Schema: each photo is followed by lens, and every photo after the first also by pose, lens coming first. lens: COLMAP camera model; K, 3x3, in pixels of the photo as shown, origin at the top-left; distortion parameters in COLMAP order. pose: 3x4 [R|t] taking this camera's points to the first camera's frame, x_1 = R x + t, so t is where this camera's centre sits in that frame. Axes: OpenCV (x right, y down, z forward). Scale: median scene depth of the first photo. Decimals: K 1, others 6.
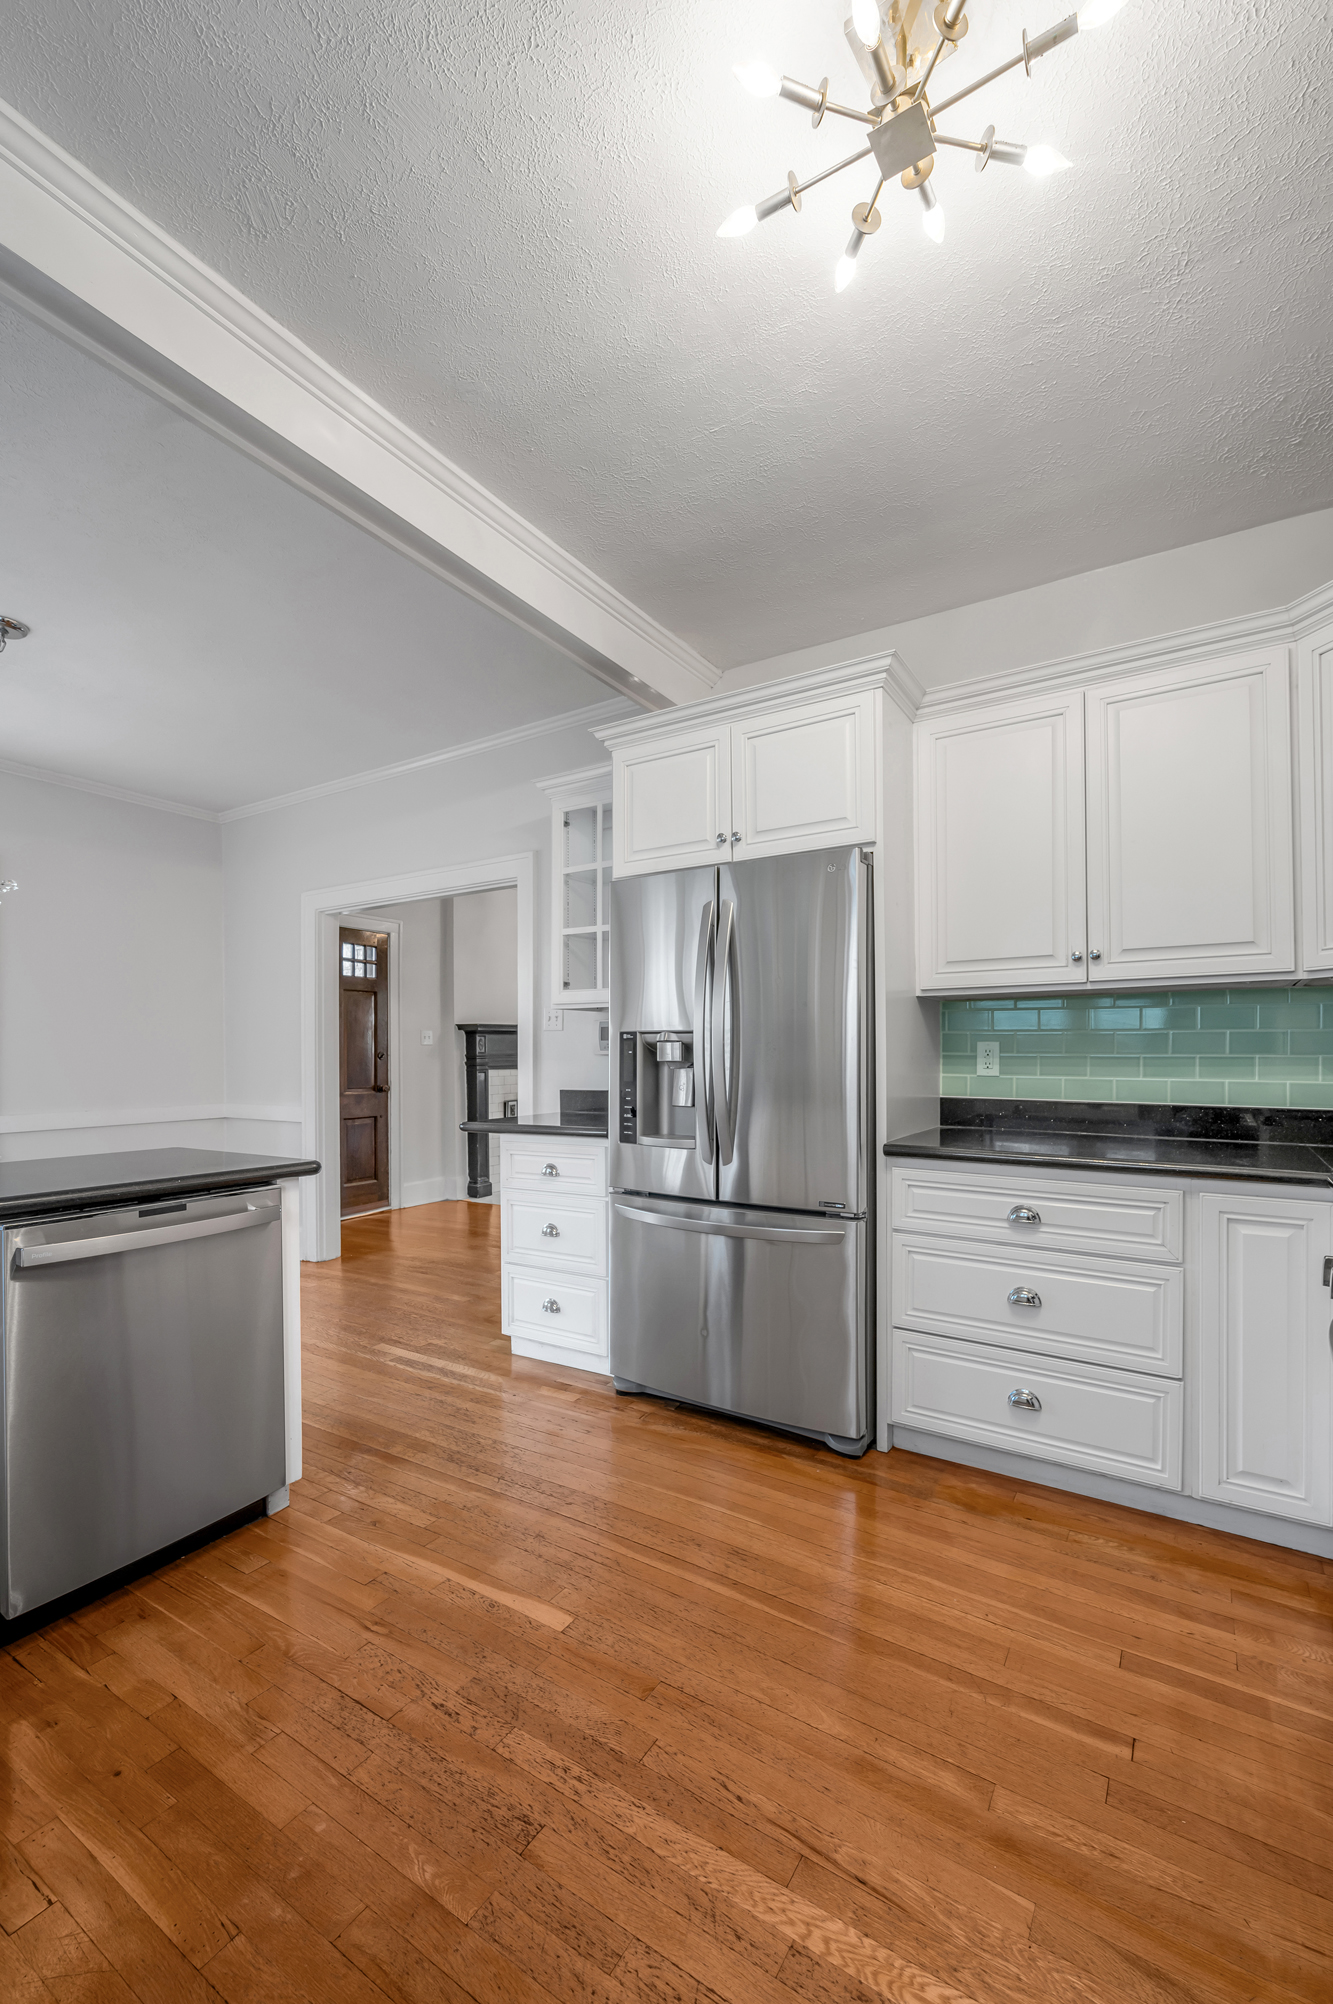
lens RADIAL K [[846.6, 0, 662.7], [0, 846.6, 1046.4], [0, 0, 1]] dist [-0.001927, 0.000084]
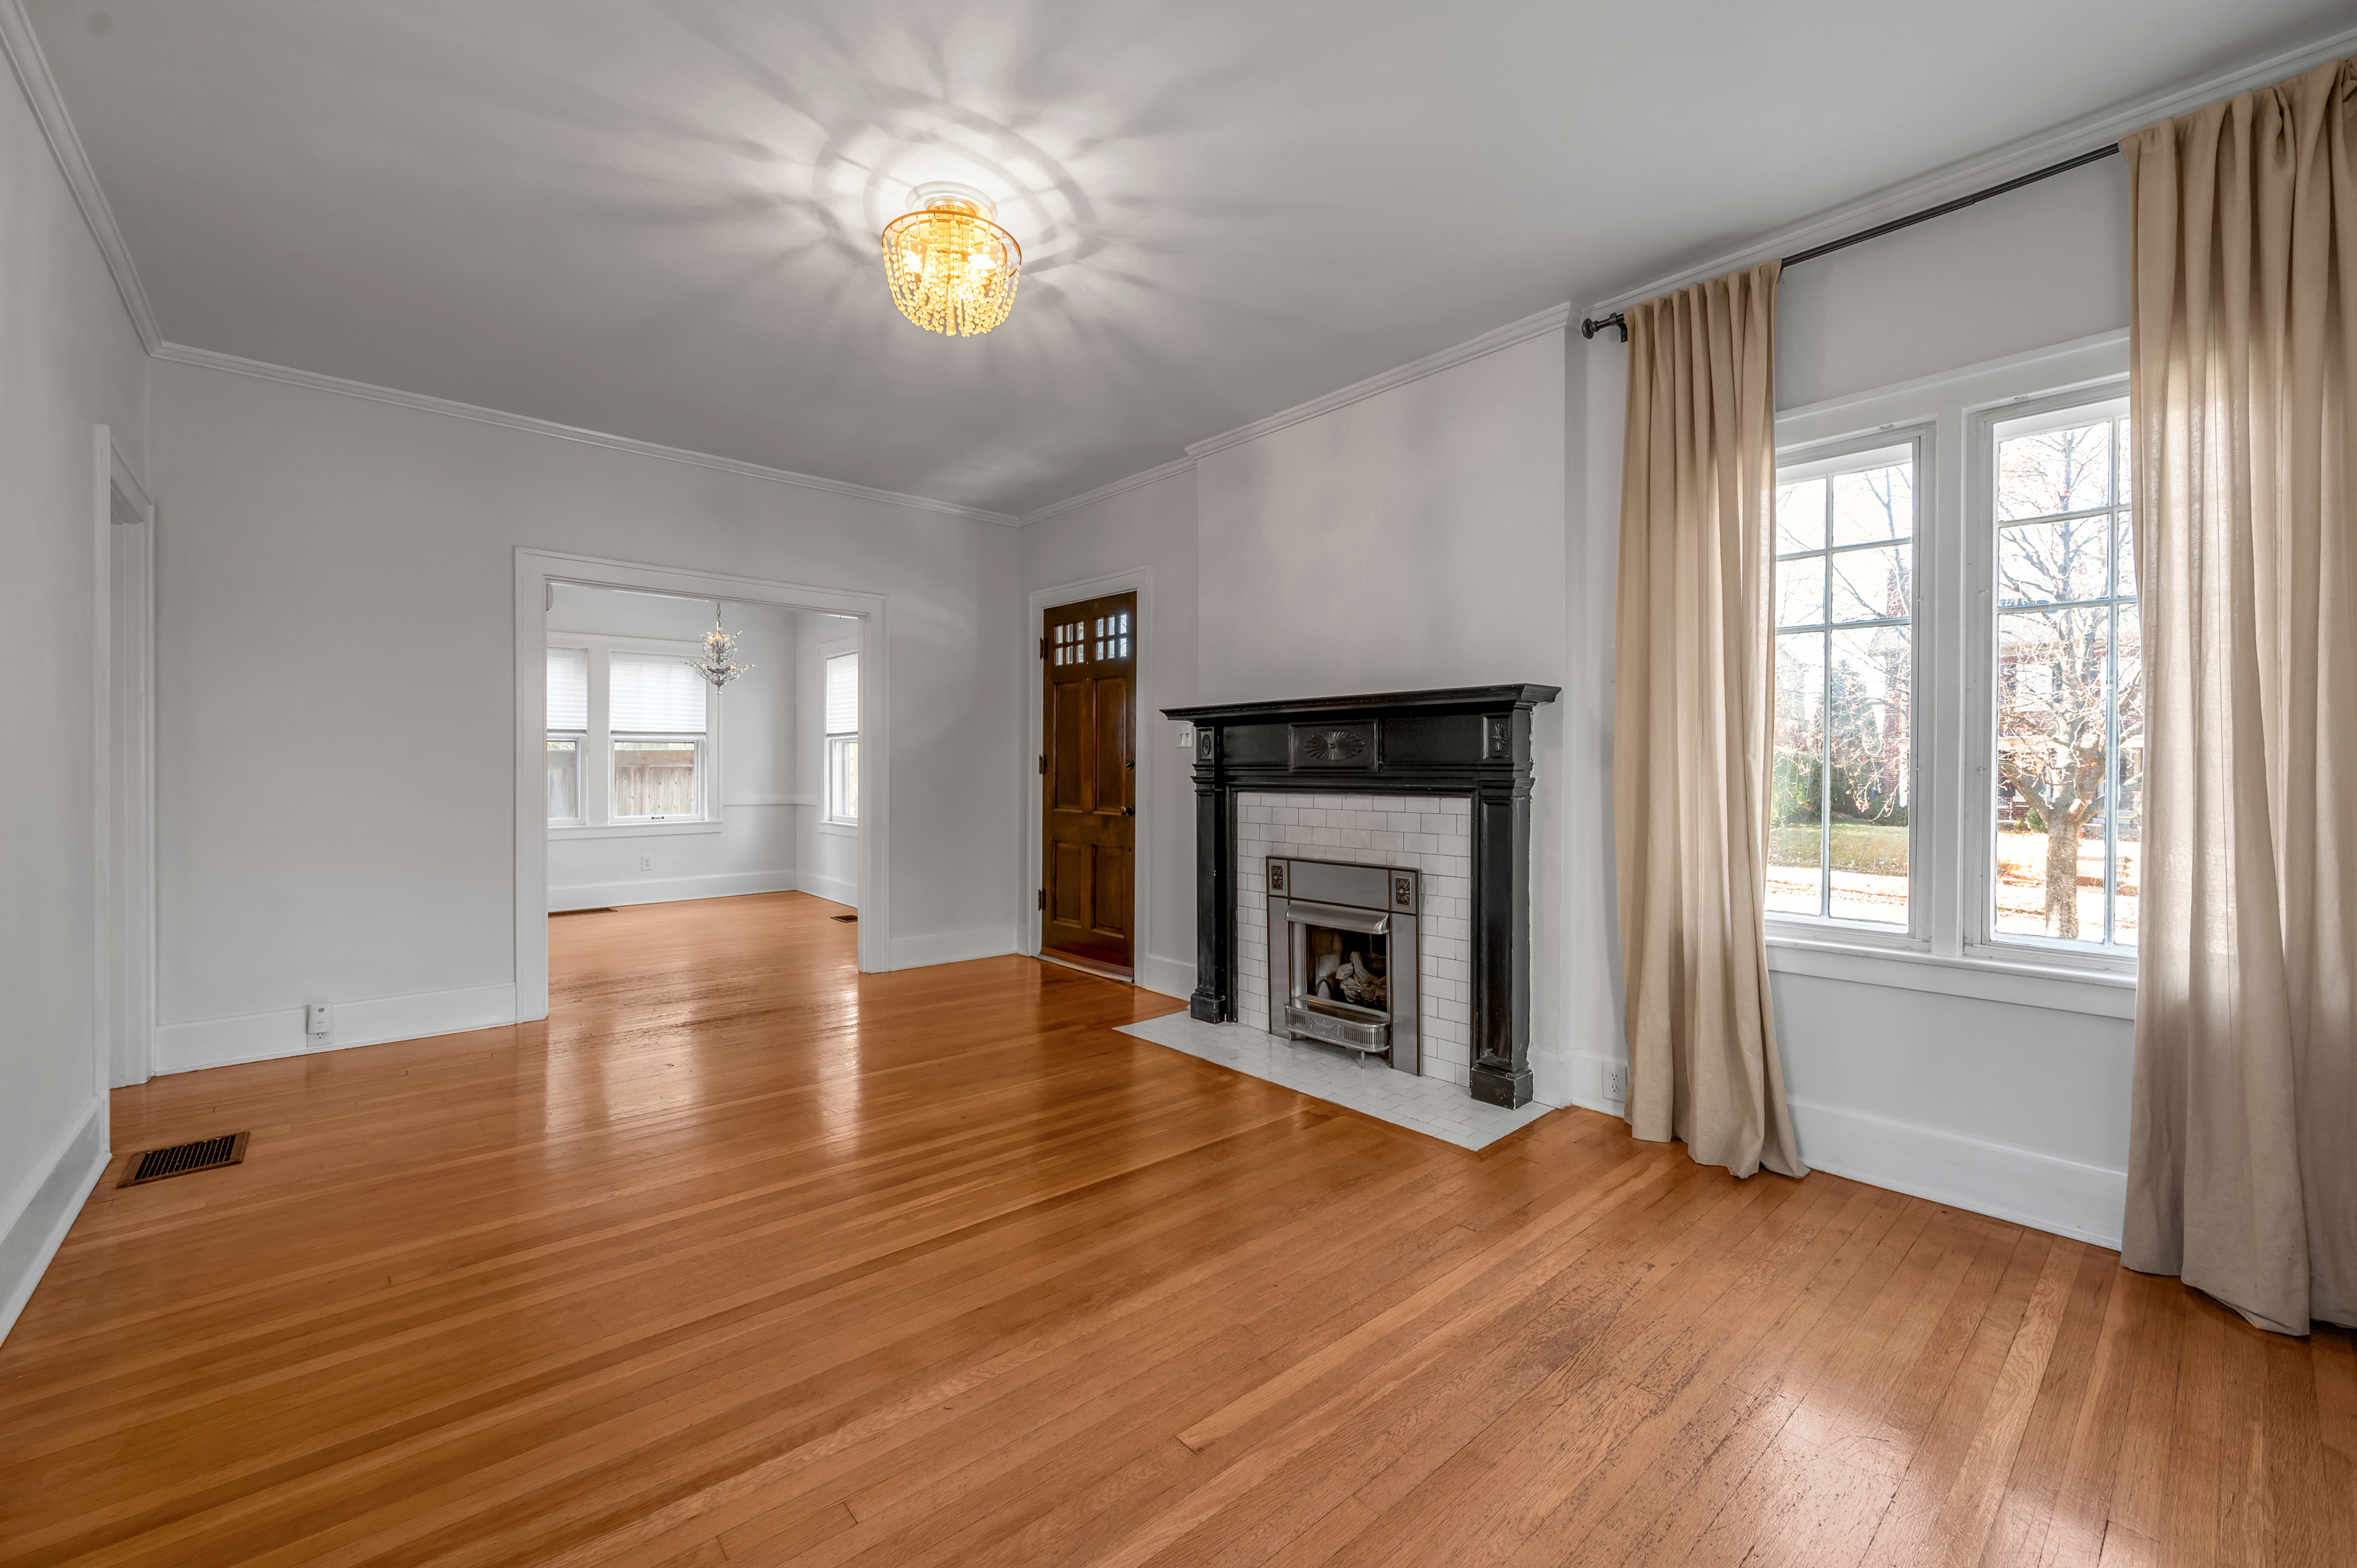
lens RADIAL K [[942.4, 0, 1177.3], [0, 942.4, 766.1], [0, 0, 1]] dist [-0.000068, 0.000166]
pose [[-0.275568, 0.006122, -0.961262, 1.587473], [0.008048, 0.999959, 0.004061, 0.038051], [0.961248, -0.006617, -0.275606, 4.783502]]
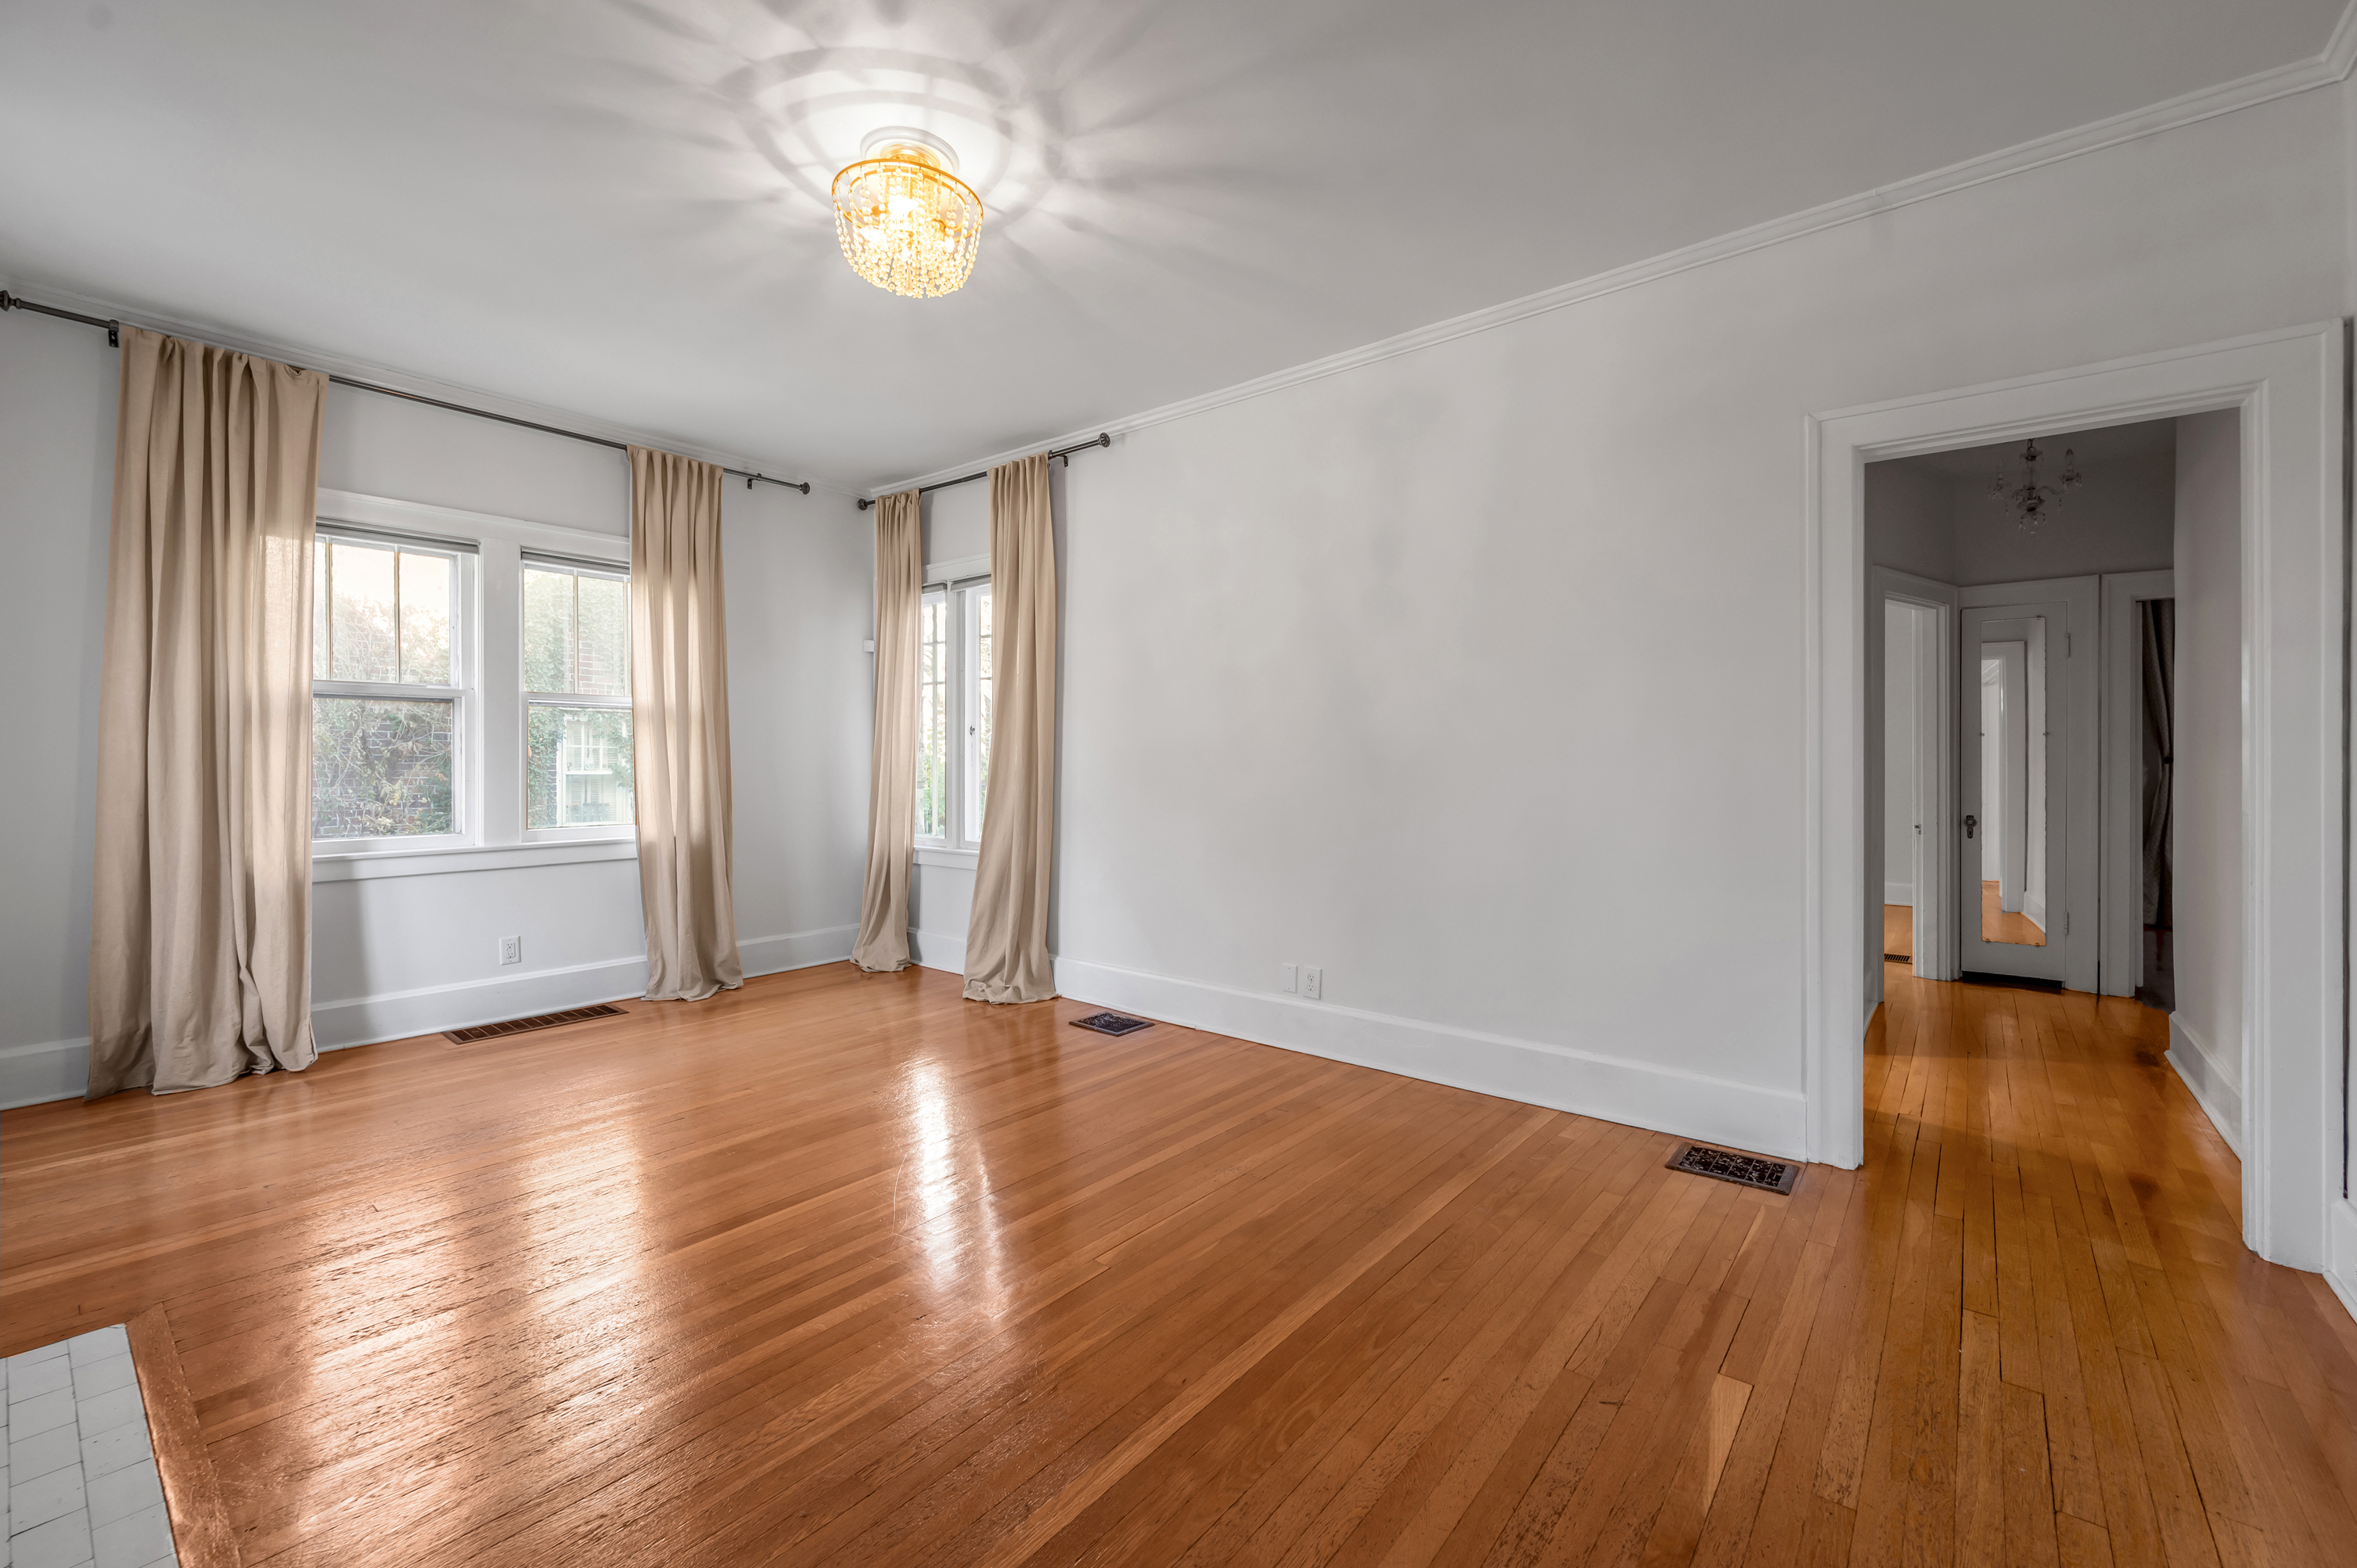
lens RADIAL K [[960.5, 0, 1177.8], [0, 960.5, 764.1], [0, 0, 1]] dist [-0.003032, -0.000217]
pose [[0.117553, 0.007404, 0.993039, -1.173599], [-0.010439, 0.999926, -0.006220, 0.056038], [-0.993012, -0.009636, 0.117622, 3.435622]]
